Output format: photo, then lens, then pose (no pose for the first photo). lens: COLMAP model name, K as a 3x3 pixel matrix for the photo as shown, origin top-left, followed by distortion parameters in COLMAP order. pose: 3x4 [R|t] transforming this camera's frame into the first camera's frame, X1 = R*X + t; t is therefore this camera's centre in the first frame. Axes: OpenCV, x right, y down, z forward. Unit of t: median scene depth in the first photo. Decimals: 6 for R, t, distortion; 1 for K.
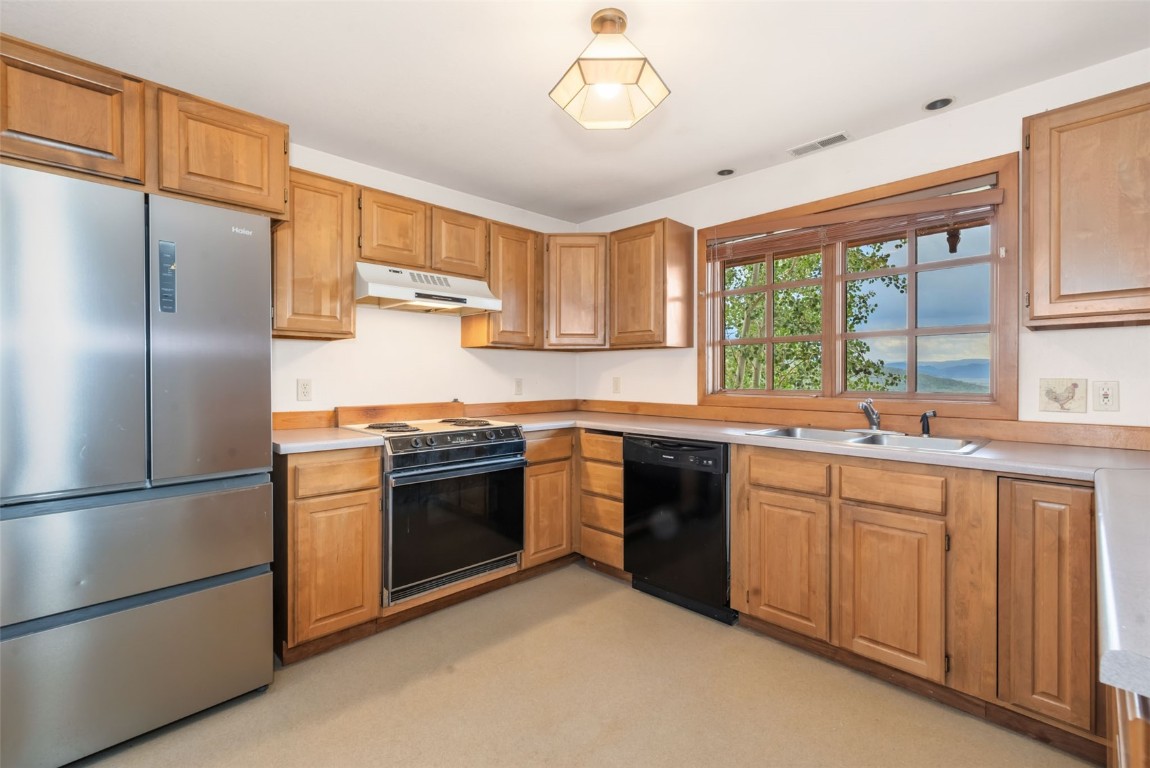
lens RADIAL K [[498.2, 0, 574.3], [0, 498.2, 380.1], [0, 0, 1]] dist [0.001595, 0.000167]
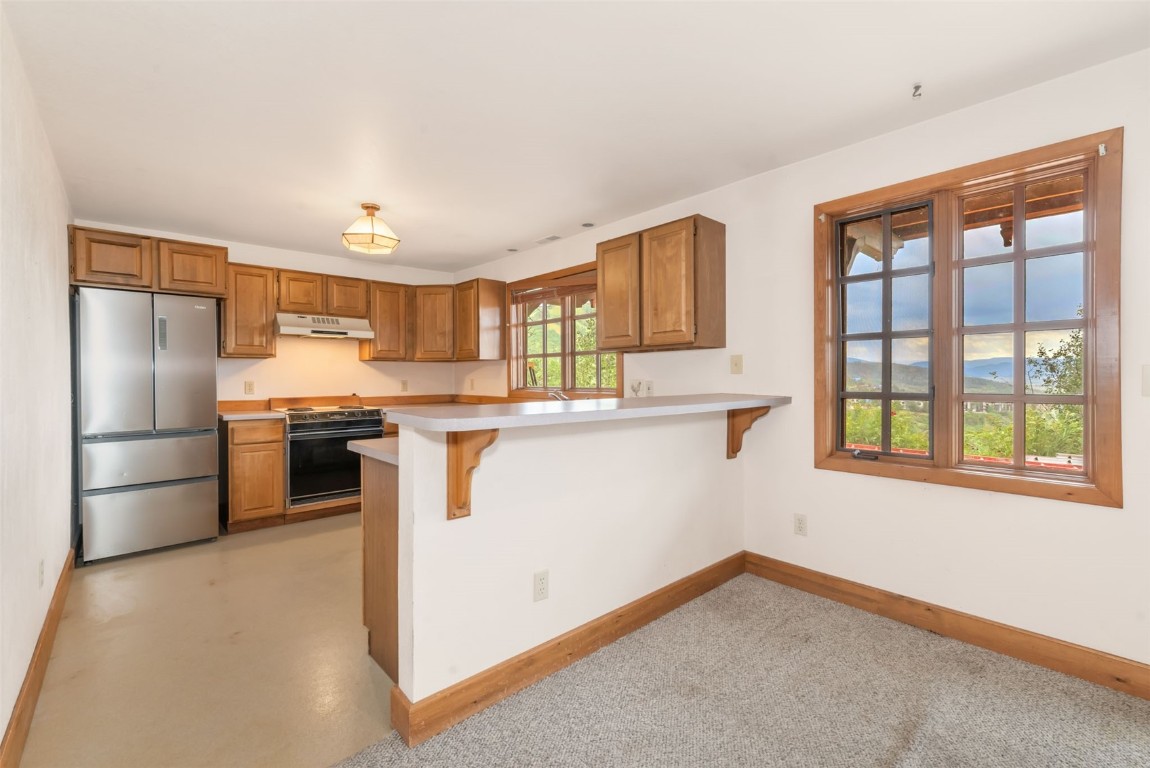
lens RADIAL K [[498.2, 0, 575.7], [0, 498.2, 383.0], [0, 0, 1]] dist [0.001595, 0.000167]
pose [[0.999180, -0.003322, -0.040360, 0.658980], [0.003495, 0.999985, 0.004212, 0.000874], [0.040345, -0.004350, 0.999176, -0.673523]]
